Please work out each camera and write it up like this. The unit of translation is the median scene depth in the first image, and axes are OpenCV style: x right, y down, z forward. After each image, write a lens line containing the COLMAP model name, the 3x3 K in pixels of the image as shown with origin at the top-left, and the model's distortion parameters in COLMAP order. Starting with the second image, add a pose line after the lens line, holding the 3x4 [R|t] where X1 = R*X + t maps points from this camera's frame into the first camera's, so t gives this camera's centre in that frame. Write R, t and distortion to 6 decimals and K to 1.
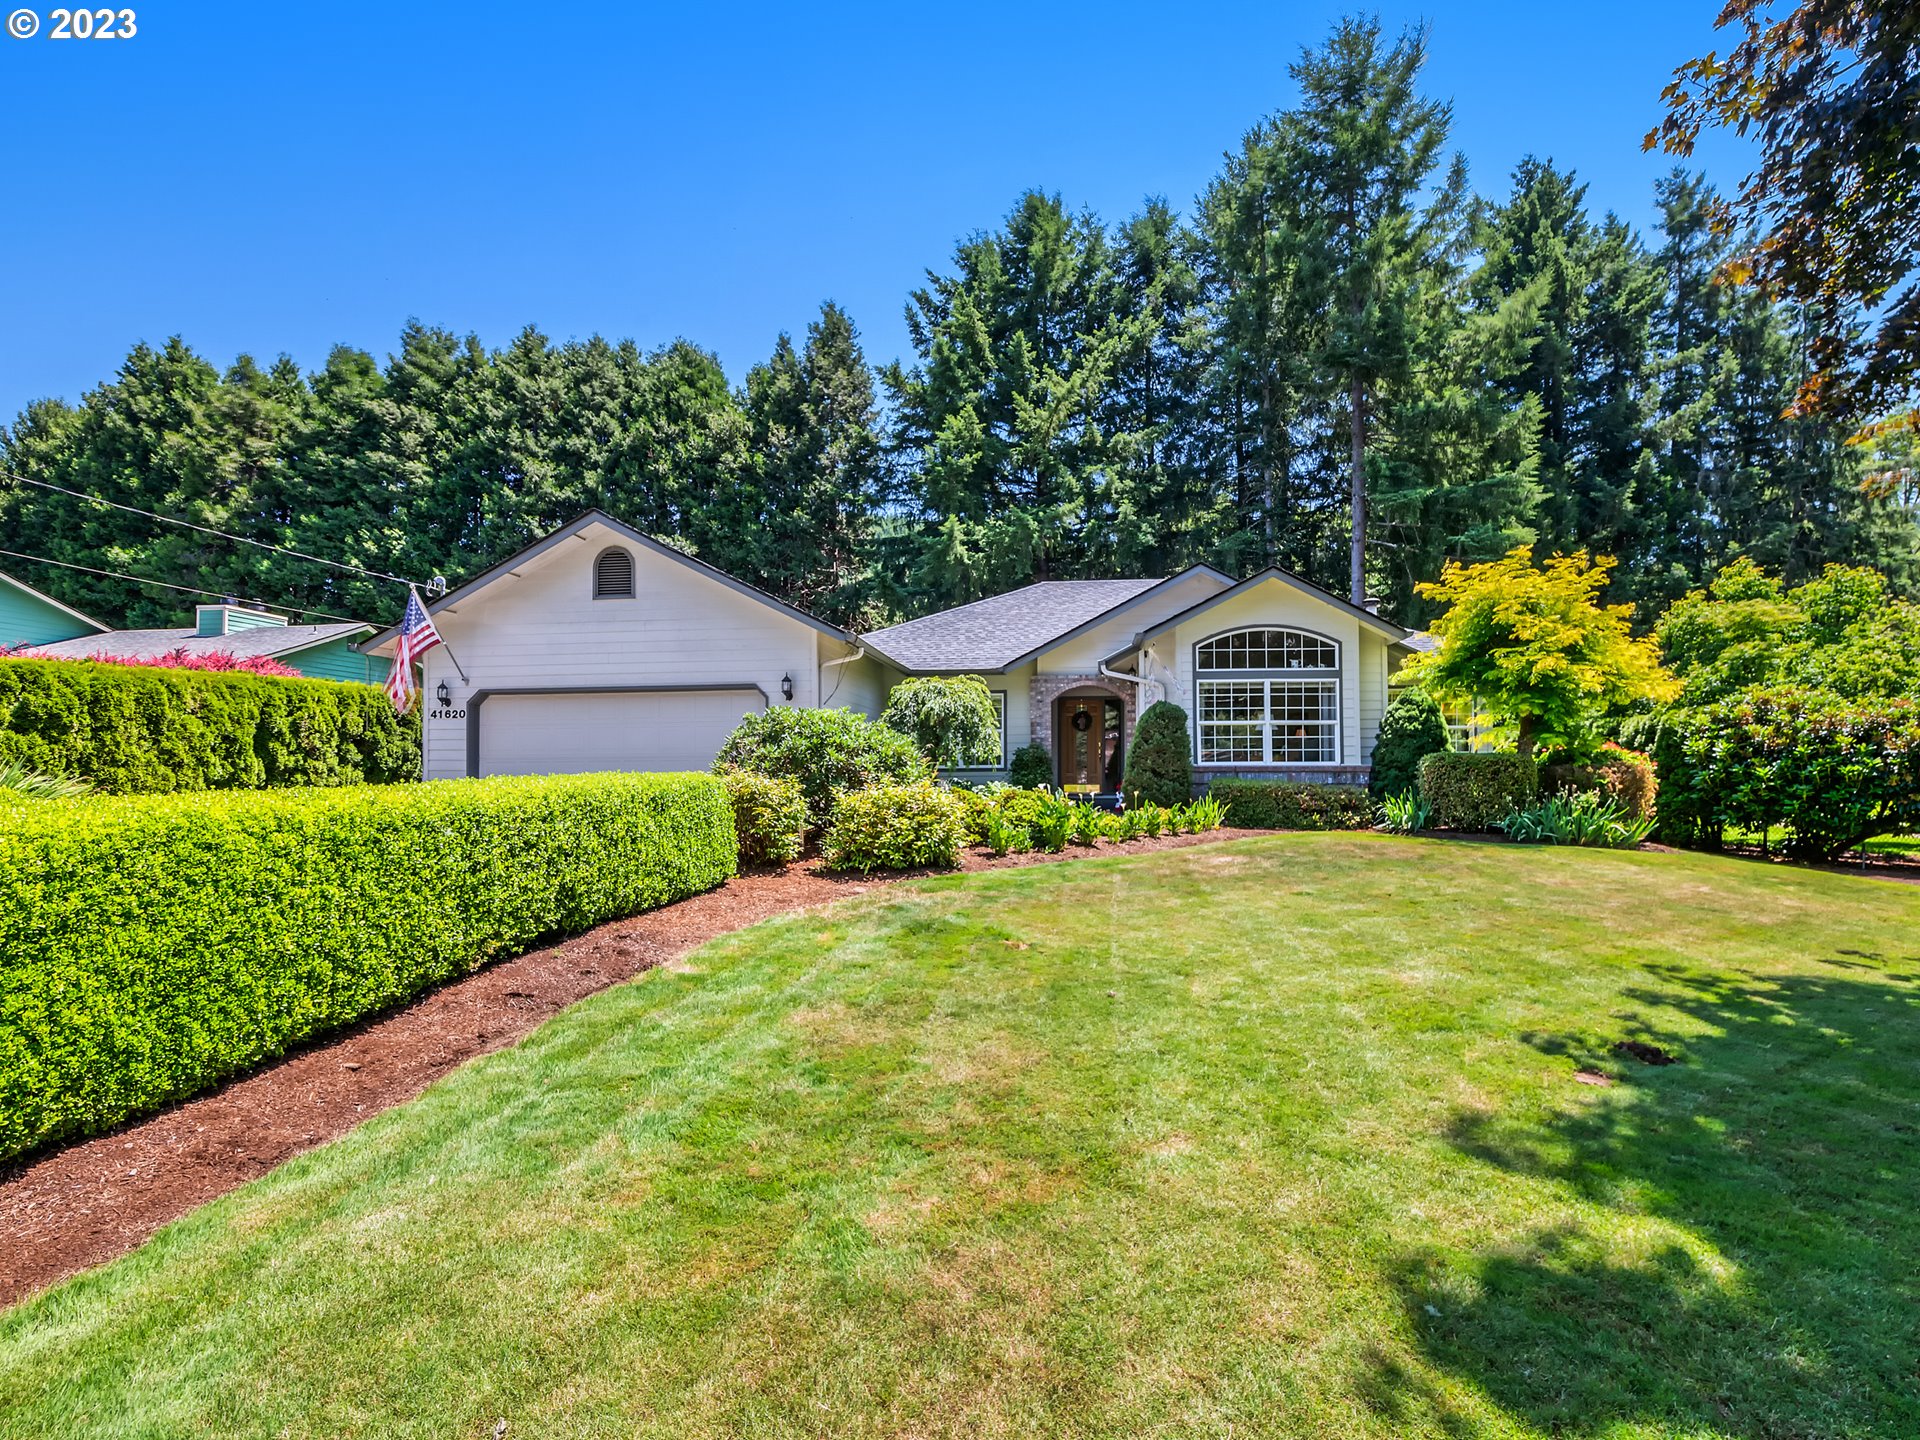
lens RADIAL K [[1050.0, 0, 959.9], [0, 1050.0, 729.6], [0, 0, 1]] dist [-0.003198, -0.000845]
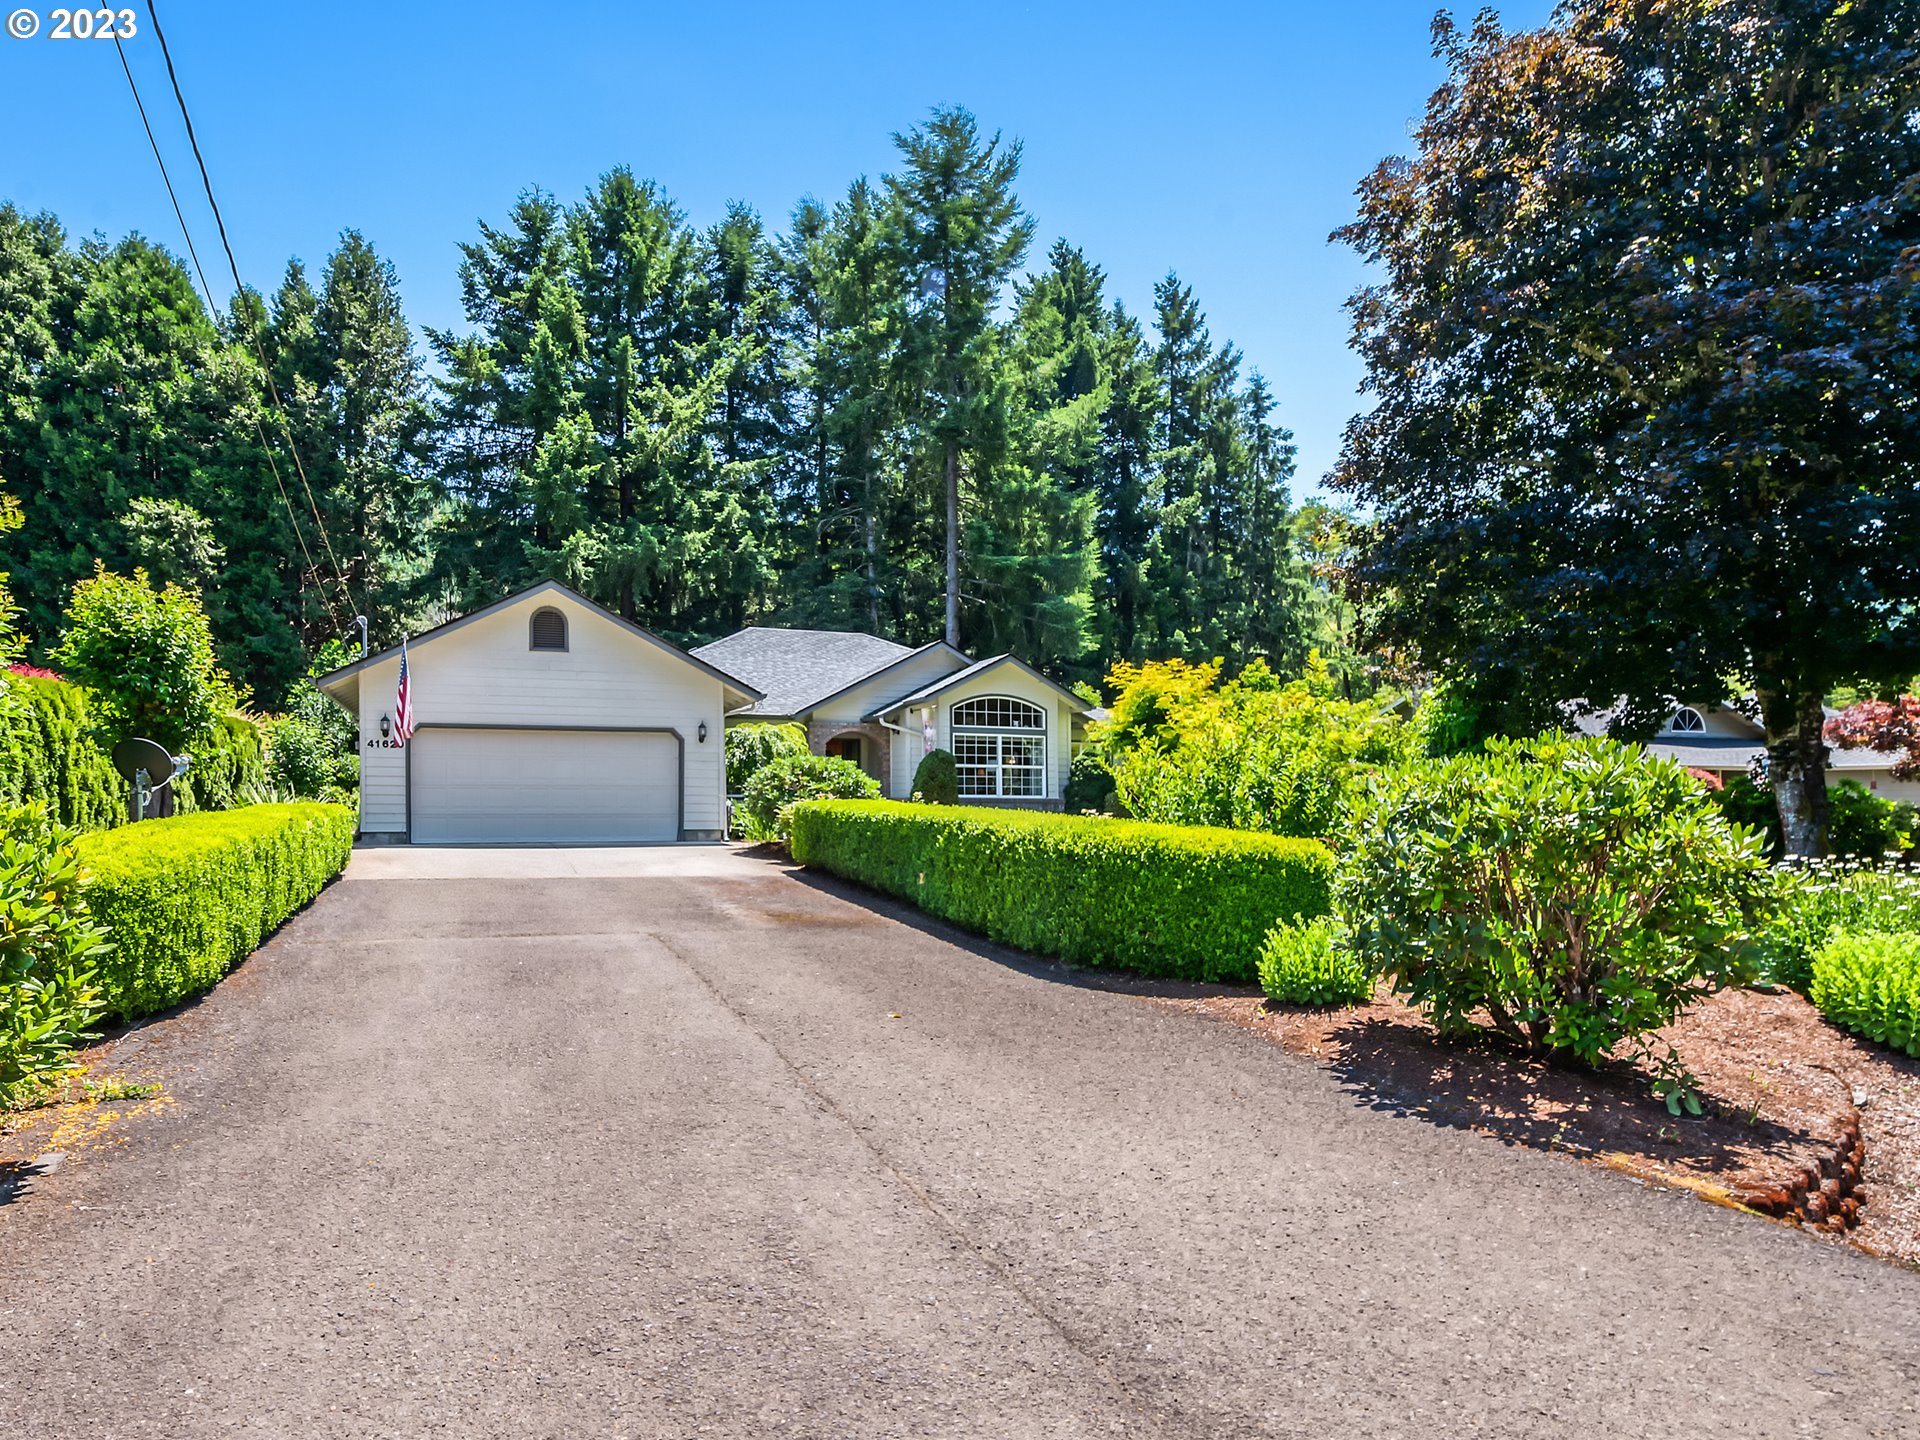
lens RADIAL K [[1492.4, 0, 958.5], [0, 1492.4, 715.7], [0, 0, 1]] dist [0.034618, -0.026770]
pose [[0.860041, 0.038405, 0.508777, -0.335304], [-0.028712, 0.999226, -0.026891, -0.008522], [-0.509416, 0.008519, 0.860478, -0.290183]]
